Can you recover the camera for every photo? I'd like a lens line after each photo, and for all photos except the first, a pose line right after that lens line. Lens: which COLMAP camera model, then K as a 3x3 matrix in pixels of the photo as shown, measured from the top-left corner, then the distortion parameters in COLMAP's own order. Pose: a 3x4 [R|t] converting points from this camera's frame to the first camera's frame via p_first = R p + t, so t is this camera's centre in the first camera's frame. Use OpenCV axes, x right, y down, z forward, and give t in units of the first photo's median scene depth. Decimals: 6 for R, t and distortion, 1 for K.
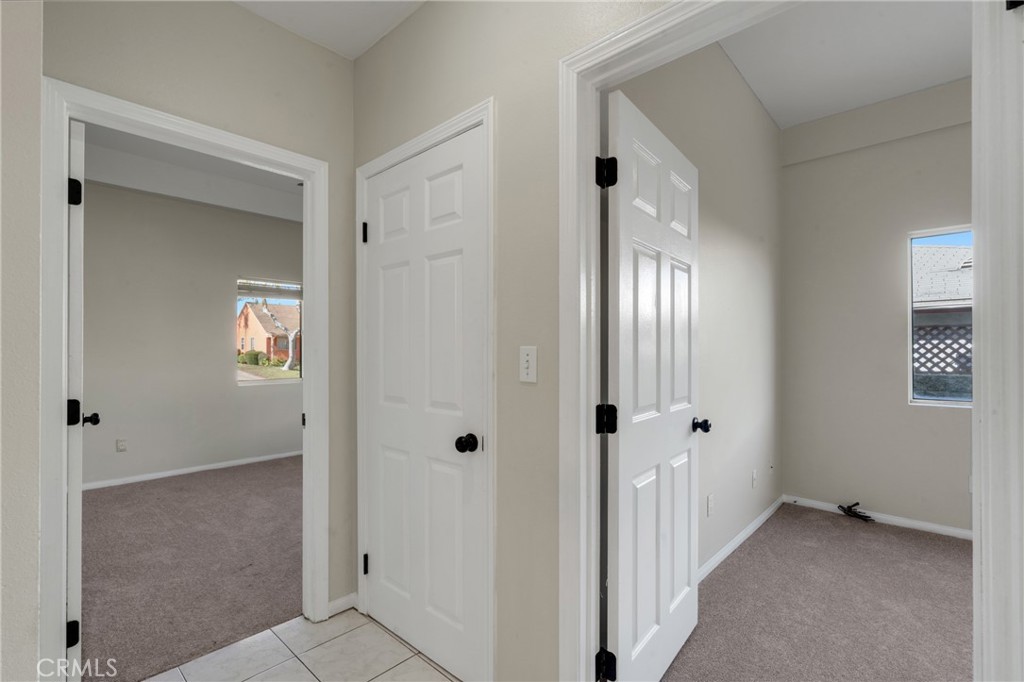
lens RADIAL K [[465.8, 0, 510.9], [0, 465.8, 352.1], [0, 0, 1]] dist [0.000589, 0.000084]
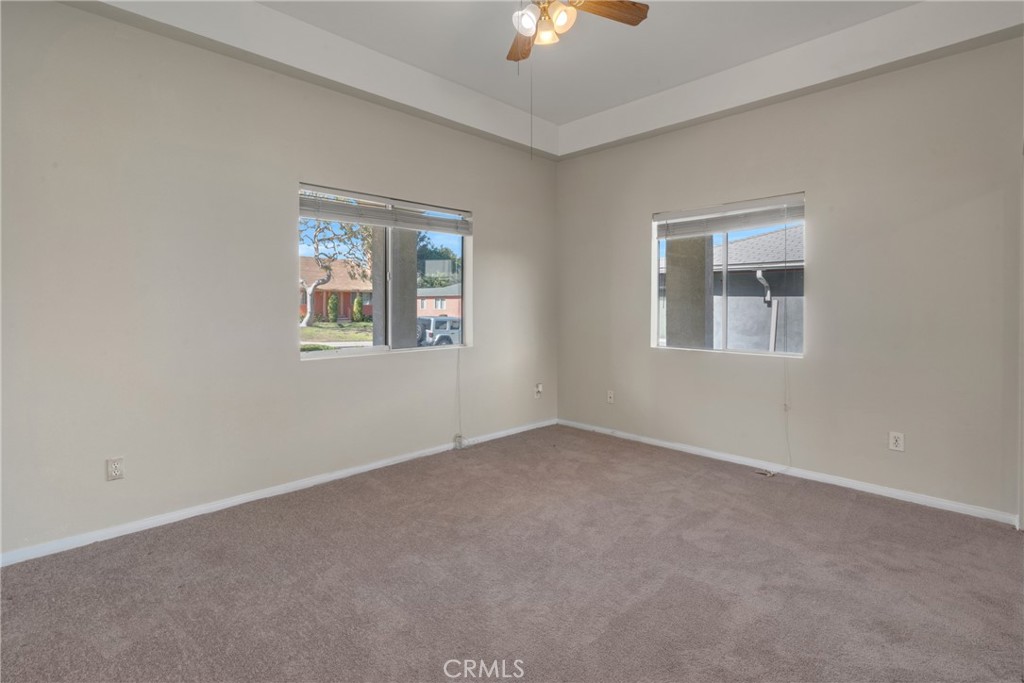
lens RADIAL K [[483.9, 0, 508.5], [0, 483.9, 313.3], [0, 0, 1]] dist [0.001910, 0.000311]
pose [[0.999413, -0.000448, -0.034253, -0.284843], [0.000909, 0.999909, 0.013450, 0.001007], [0.034244, -0.013473, 0.999323, 0.364077]]
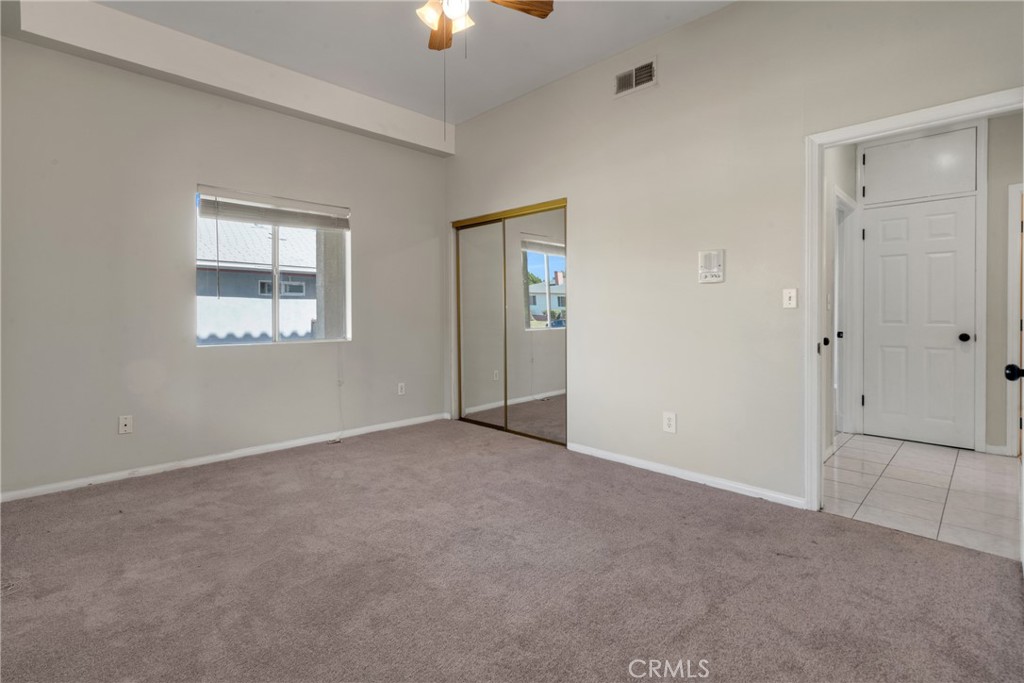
lens RADIAL K [[483.9, 0, 508.5], [0, 483.9, 313.3], [0, 0, 1]] dist [0.001910, 0.000311]
pose [[0.042825, -0.006521, 0.999061, -0.700968], [-0.002198, 0.999976, 0.006621, 0.017421], [-0.999080, -0.002480, 0.042810, 0.713938]]
